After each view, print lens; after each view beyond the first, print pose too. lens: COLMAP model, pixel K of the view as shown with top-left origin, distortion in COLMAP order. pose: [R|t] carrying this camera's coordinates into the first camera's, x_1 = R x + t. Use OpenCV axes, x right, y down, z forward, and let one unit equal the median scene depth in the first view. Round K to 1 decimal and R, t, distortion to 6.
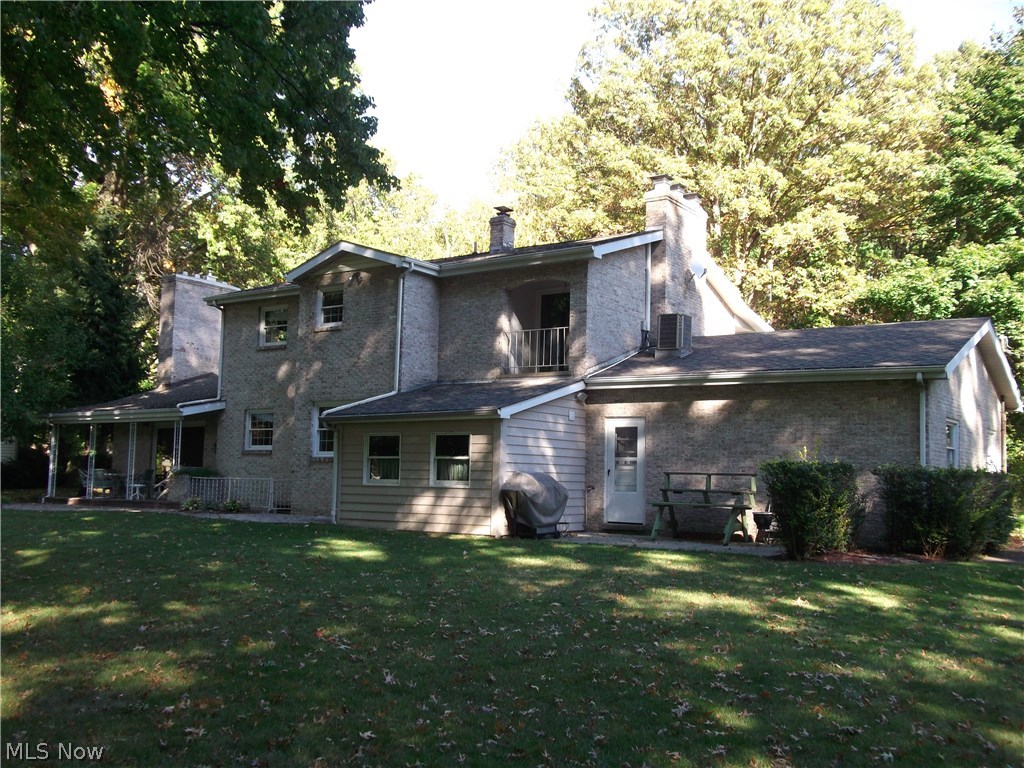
lens RADIAL K [[962.1, 0, 512.1], [0, 962.1, 383.3], [0, 0, 1]] dist [-0.012439, 0.000000]
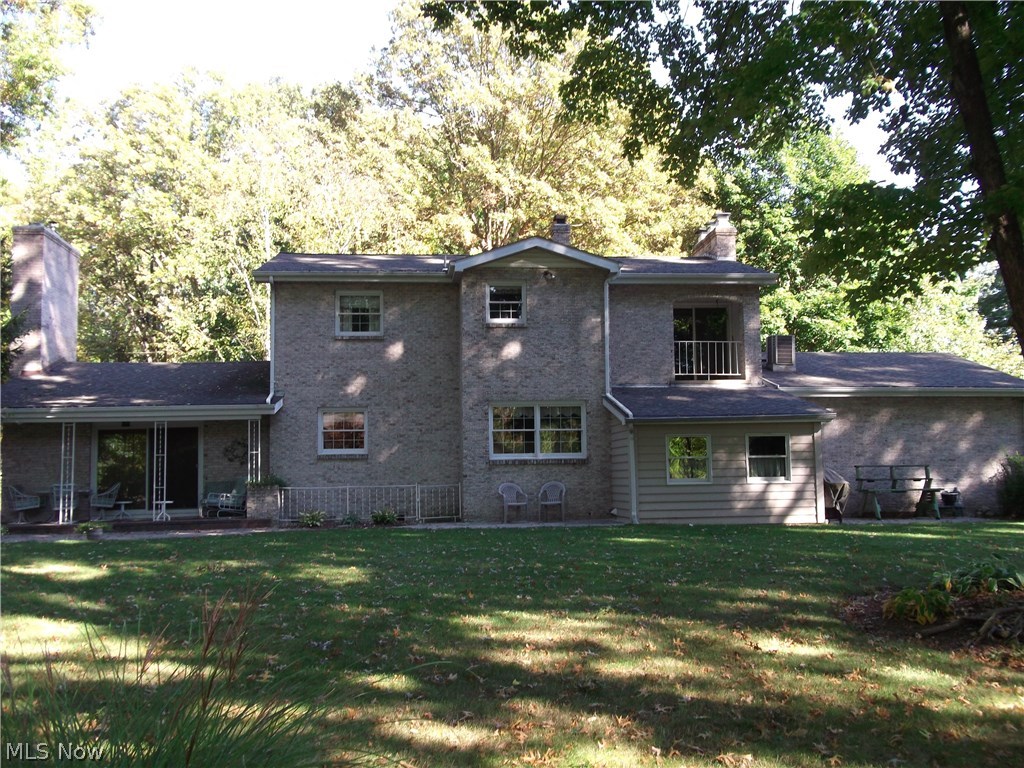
lens RADIAL K [[962.1, 0, 511.7], [0, 962.1, 386.2], [0, 0, 1]] dist [-0.012439, 0.000000]
pose [[0.781890, 0.032167, 0.622586, -0.779381], [-0.030922, 0.999440, -0.012804, 0.015826], [-0.622649, -0.009240, 0.782447, 0.250159]]
